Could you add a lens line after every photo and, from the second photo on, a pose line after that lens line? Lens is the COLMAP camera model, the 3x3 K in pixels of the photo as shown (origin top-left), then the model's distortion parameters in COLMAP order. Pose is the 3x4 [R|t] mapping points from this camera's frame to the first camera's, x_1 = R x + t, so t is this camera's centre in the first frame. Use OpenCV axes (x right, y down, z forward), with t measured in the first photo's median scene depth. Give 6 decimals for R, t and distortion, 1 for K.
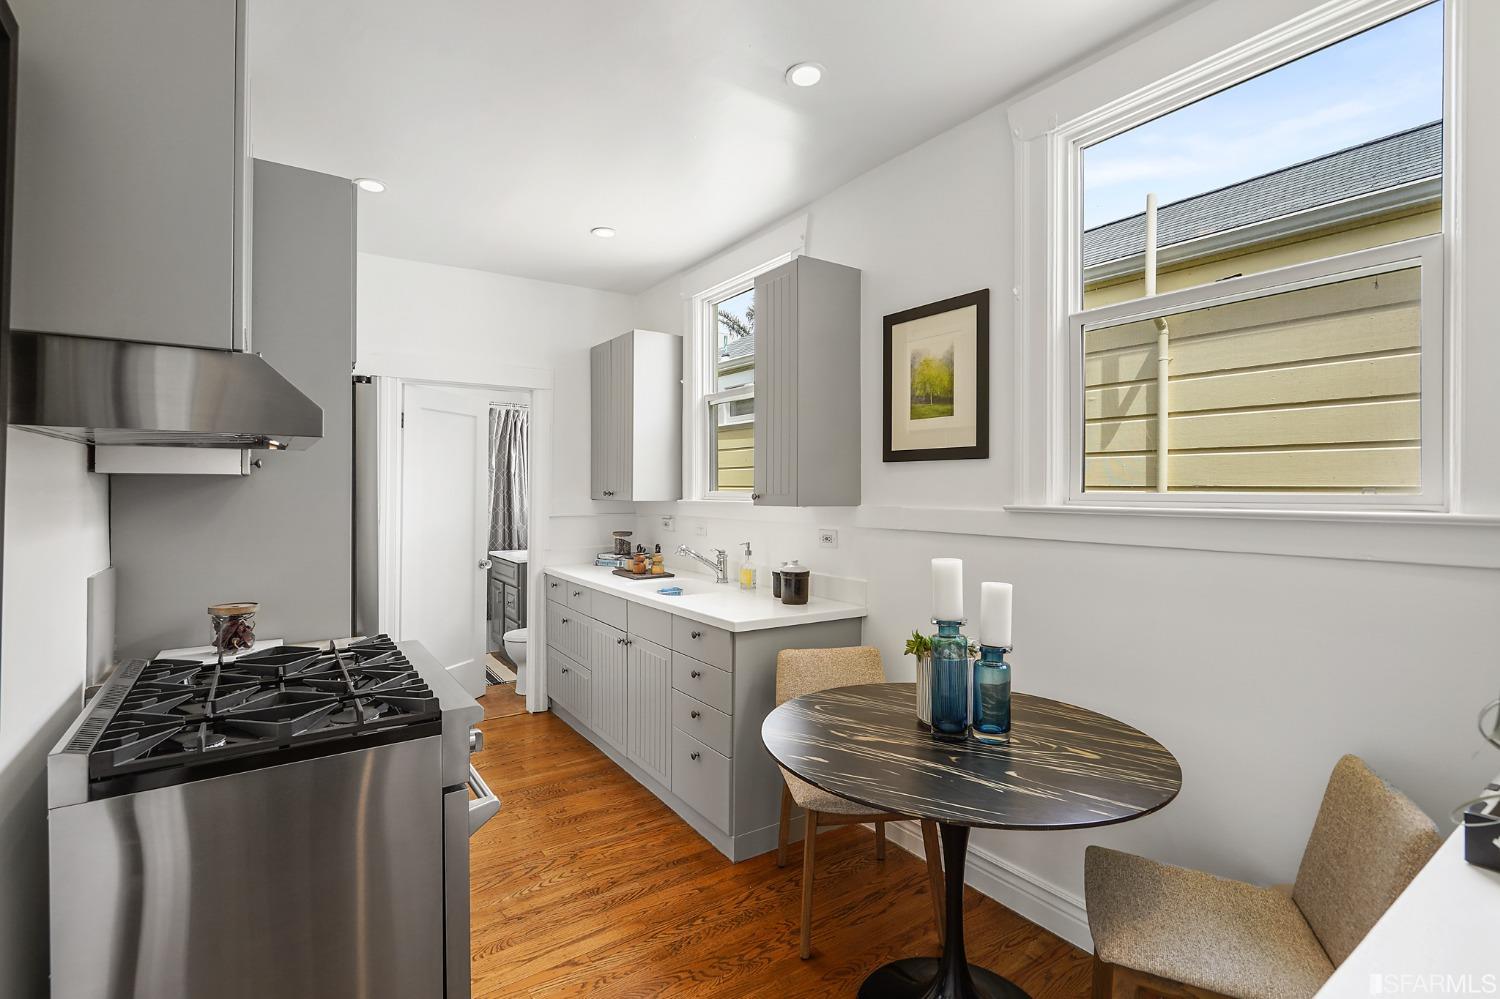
lens RADIAL K [[693.9, 0, 736.7], [0, 693.9, 490.8], [0, 0, 1]] dist [0.000876, 0.000303]
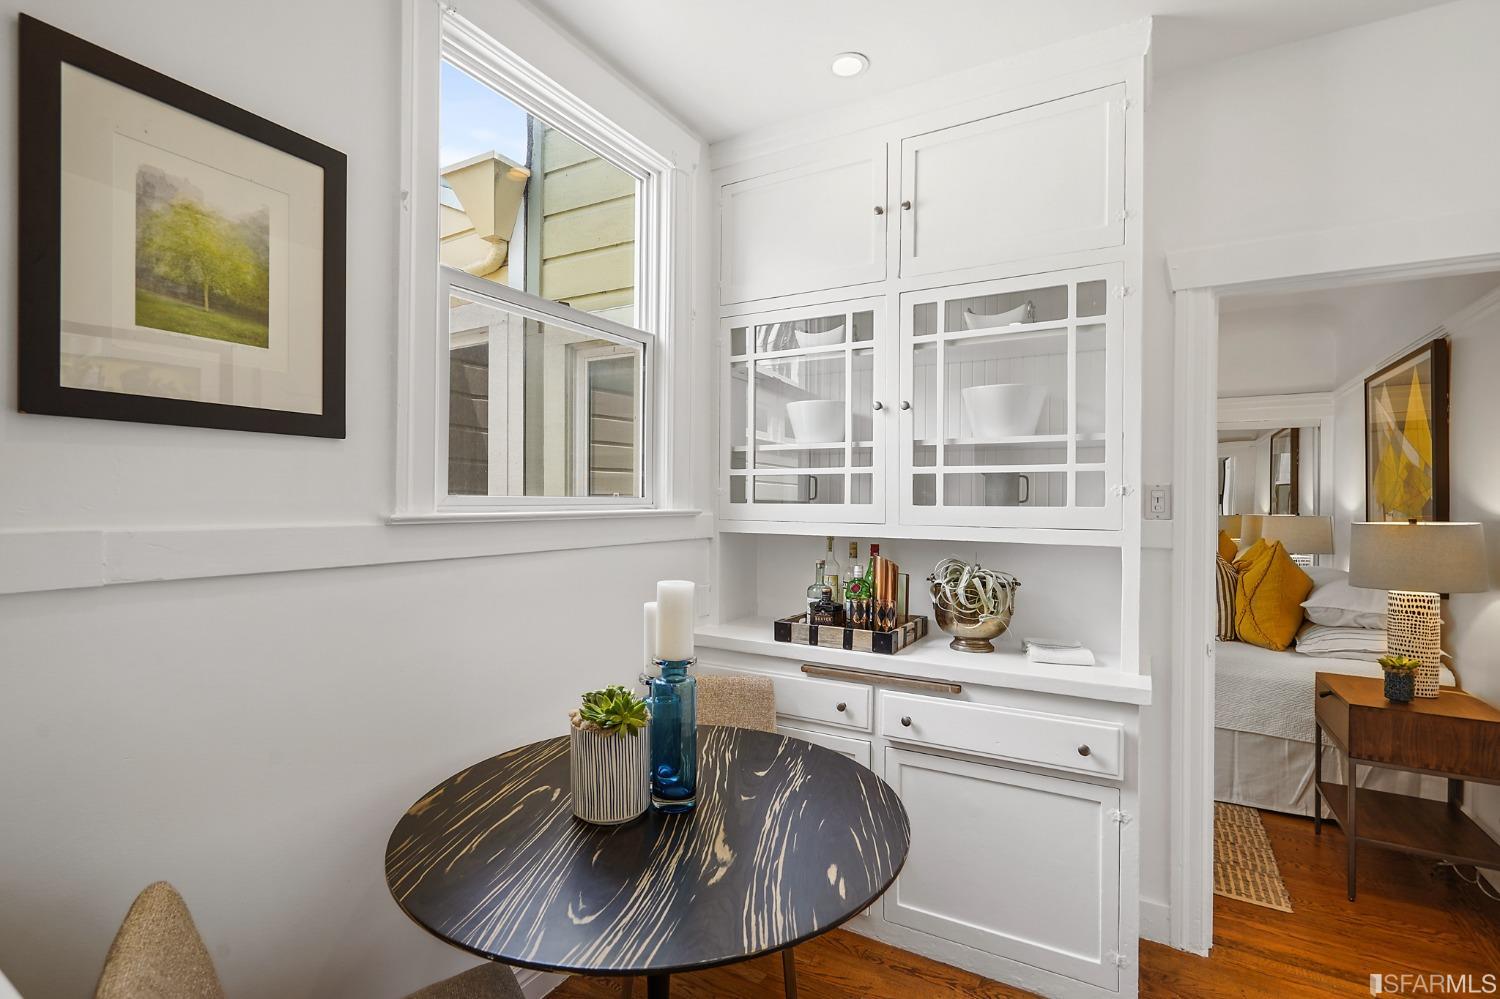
lens RADIAL K [[713.6, 0, 727.5], [0, 713.6, 501.8], [0, 0, 1]] dist [0.000811, 0.001096]
pose [[-0.424457, -0.009372, 0.905400, -0.339150], [-0.005714, 0.999954, 0.007671, 0.001307], [-0.905430, -0.001917, -0.424491, 0.963380]]
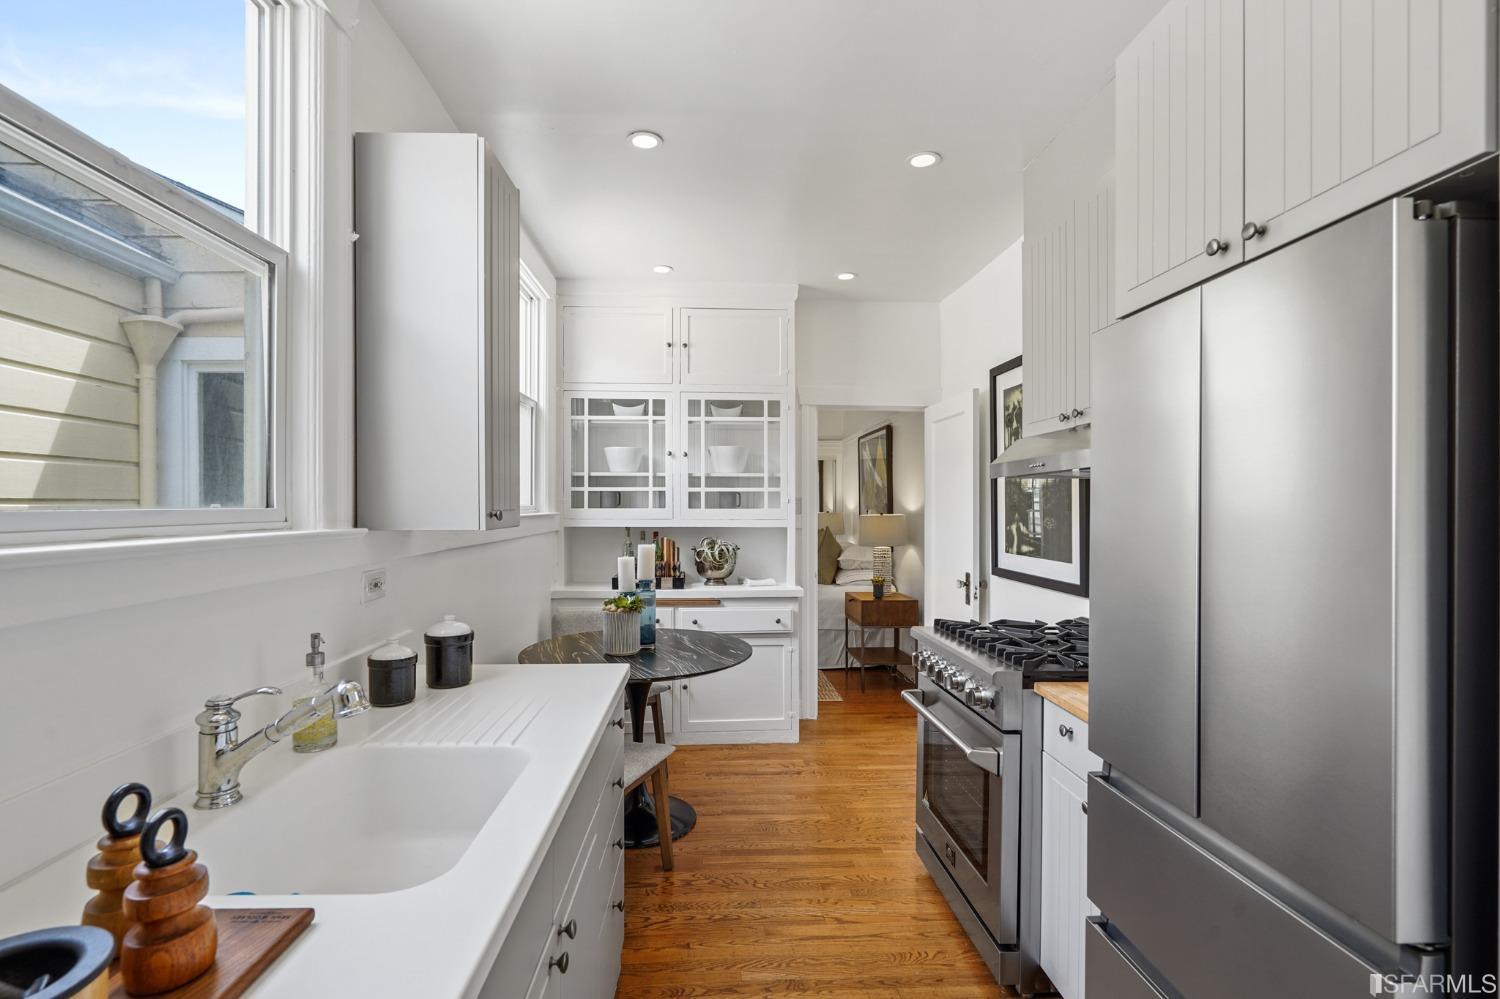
lens RADIAL K [[713.6, 0, 727.5], [0, 713.6, 501.8], [0, 0, 1]] dist [0.000811, 0.001096]
pose [[-0.849363, -0.001527, 0.527807, -0.560622], [-0.001722, 0.999999, 0.000122, -0.004458], [-0.527807, -0.000805, -0.849364, 1.682790]]
